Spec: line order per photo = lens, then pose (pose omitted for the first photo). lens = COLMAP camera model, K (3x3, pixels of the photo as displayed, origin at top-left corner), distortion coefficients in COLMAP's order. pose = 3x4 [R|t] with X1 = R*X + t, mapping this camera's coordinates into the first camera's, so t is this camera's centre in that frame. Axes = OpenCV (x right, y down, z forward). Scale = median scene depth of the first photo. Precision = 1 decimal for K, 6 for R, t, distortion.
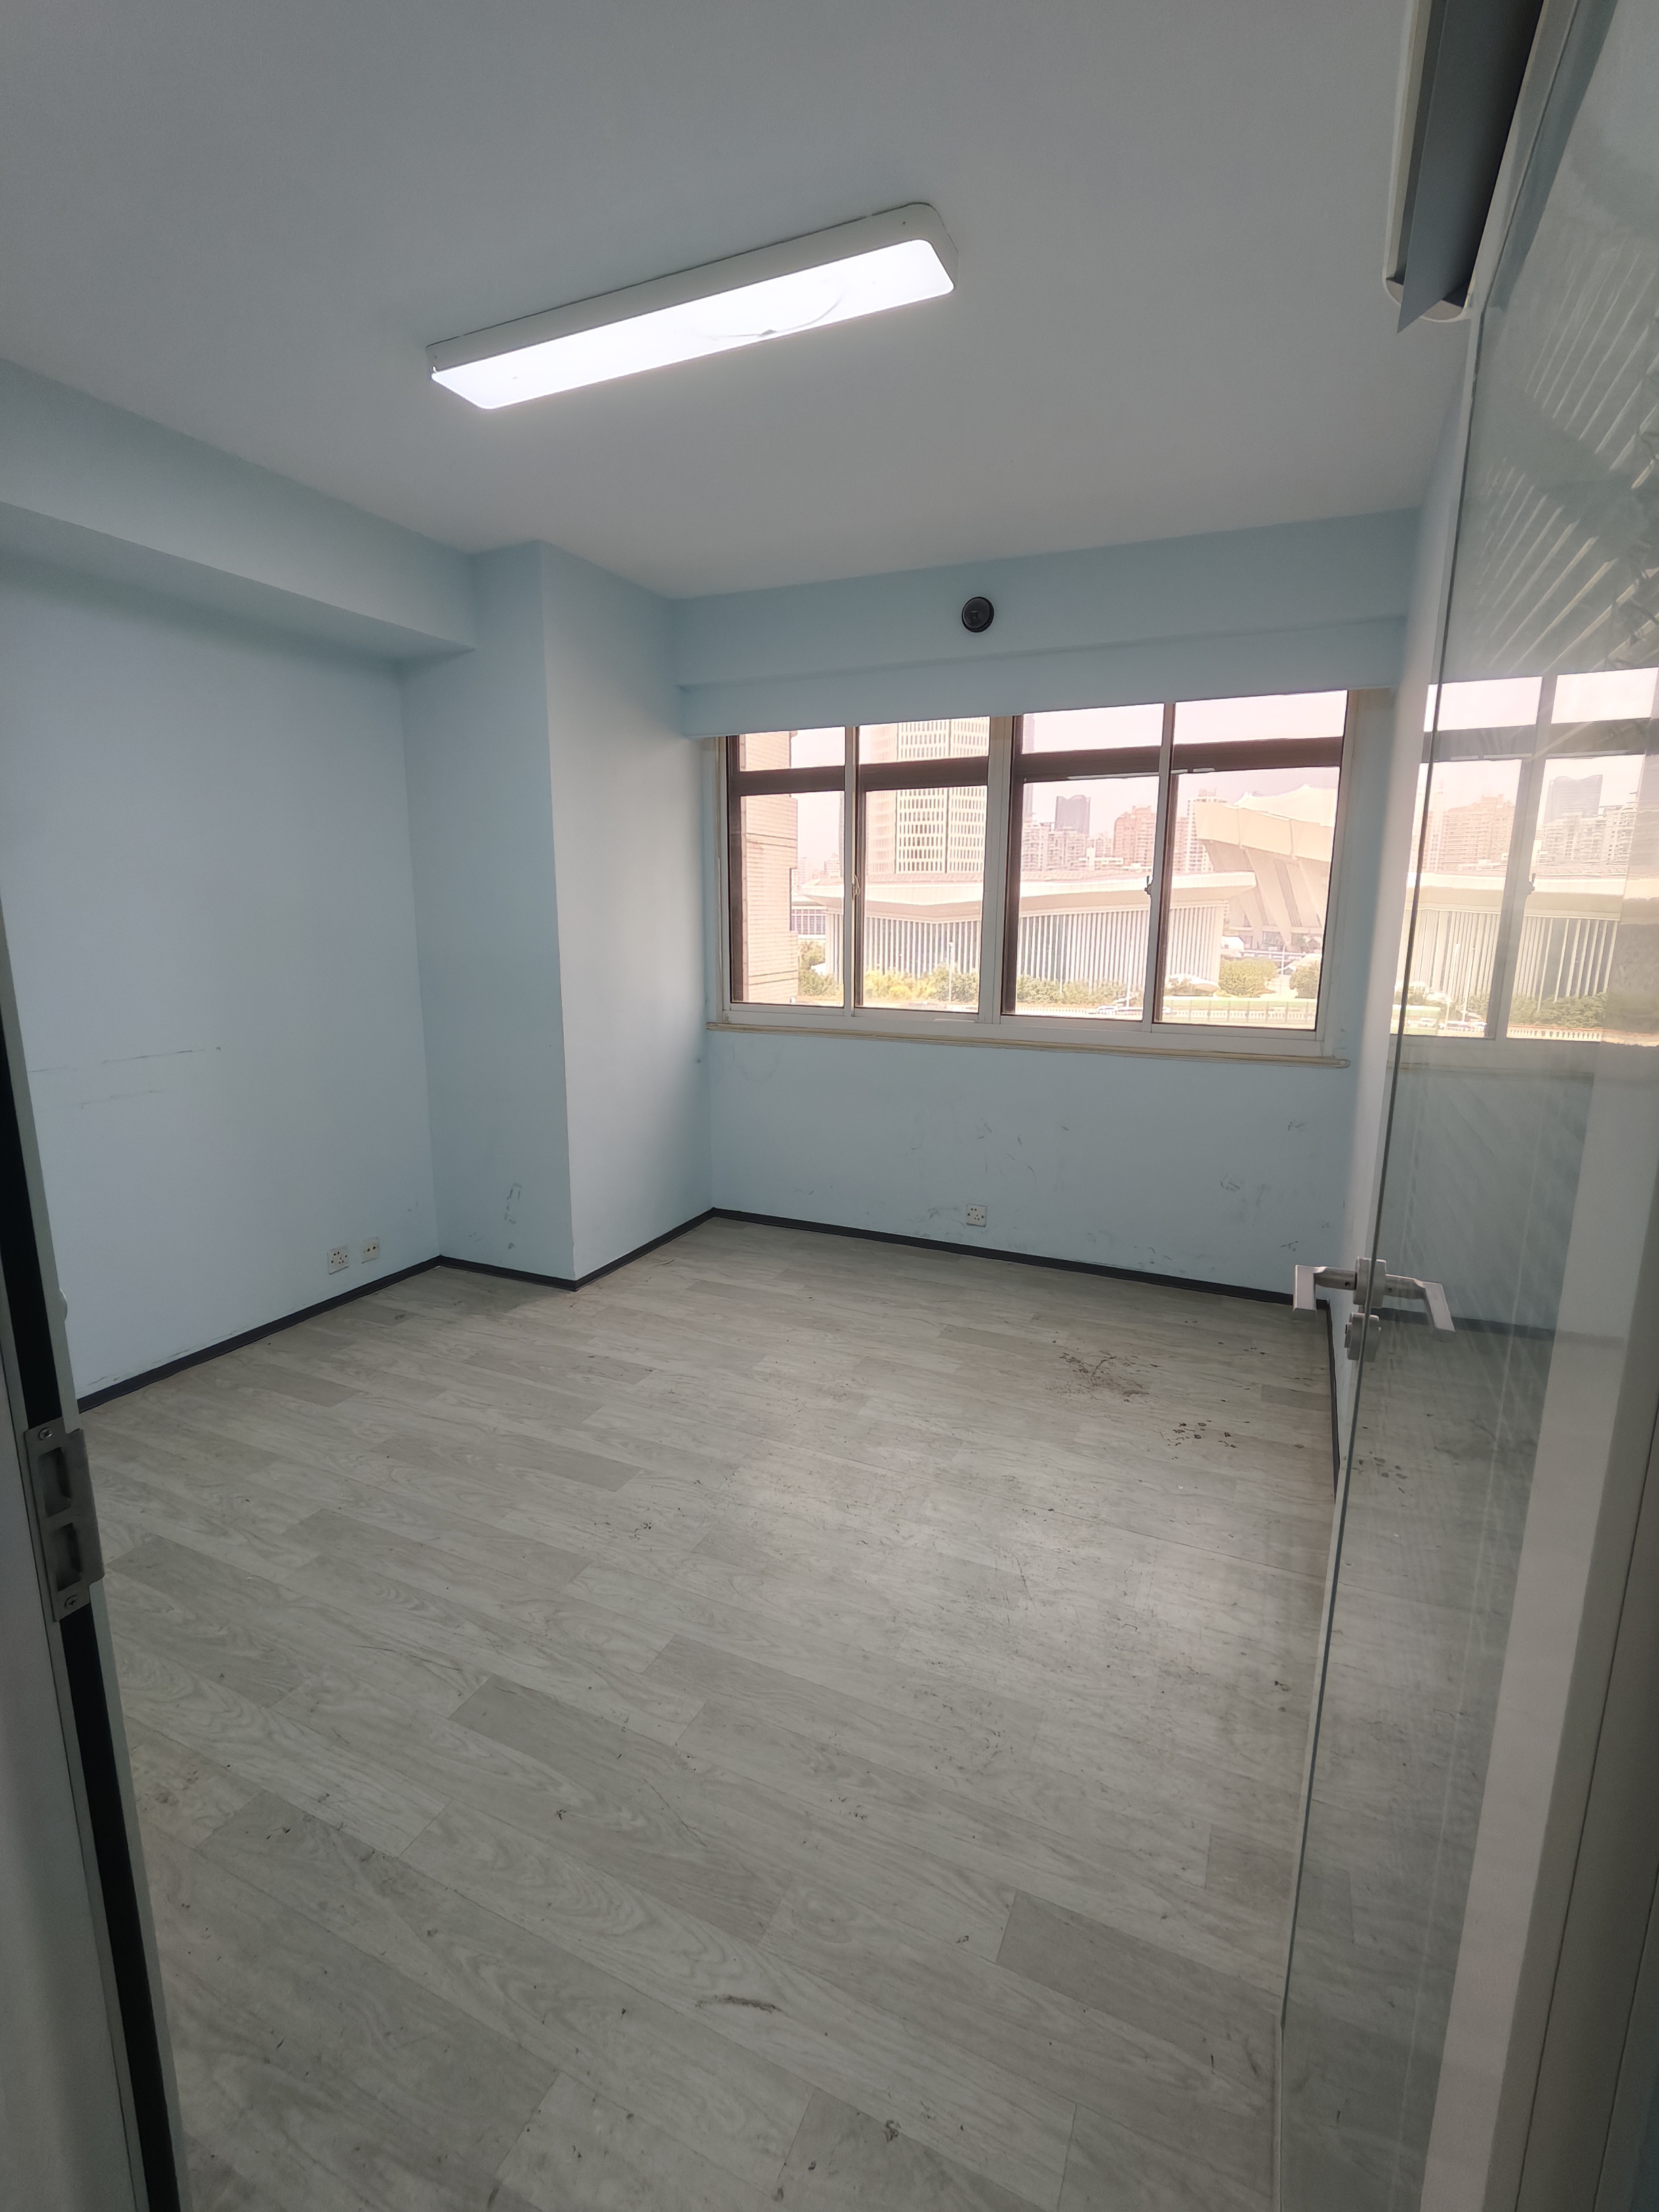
lens RADIAL K [[1013.4, 0, 829.5], [0, 1013.4, 1106.0], [0, 0, 1]] dist [-0.001159, 0.000566]
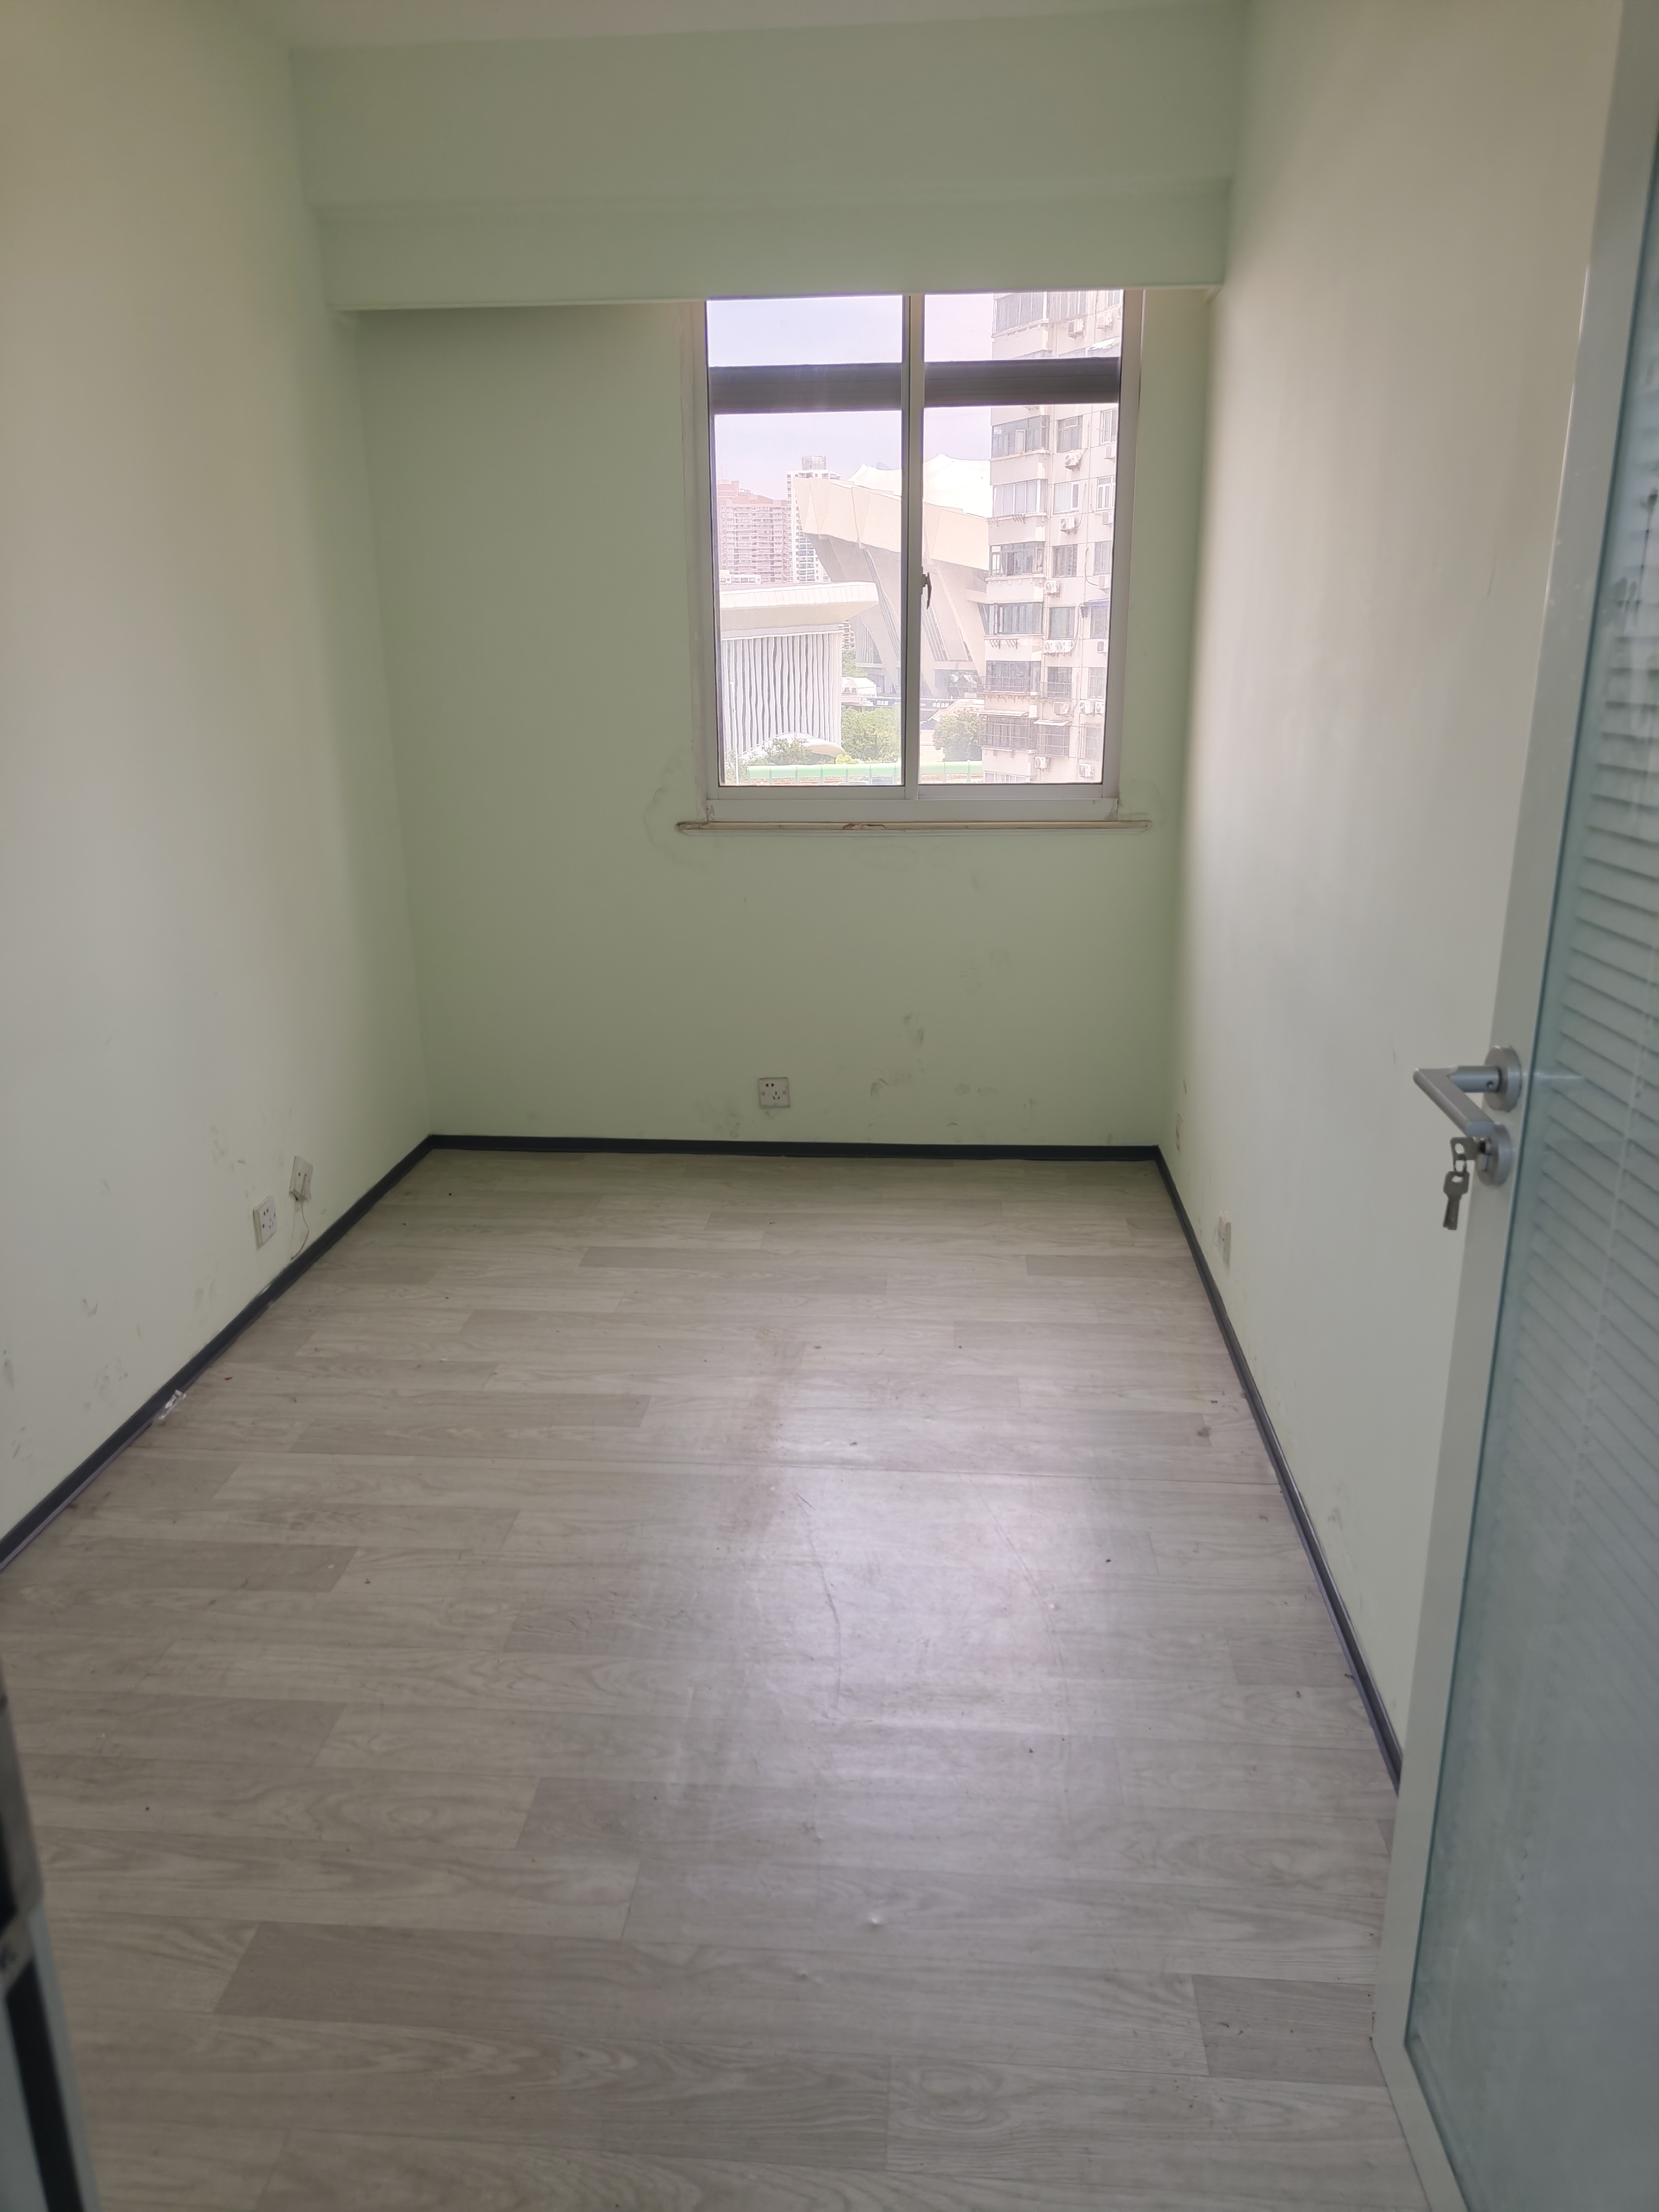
lens RADIAL K [[1465.1, 0, 835.2], [0, 1465.1, 1121.3], [0, 0, 1]] dist [0.008403, 0.004734]
pose [[0.937647, -0.130541, 0.322144, -0.270681], [0.085442, 0.984922, 0.150424, -0.025045], [-0.336923, -0.113520, 0.934664, 0.122302]]
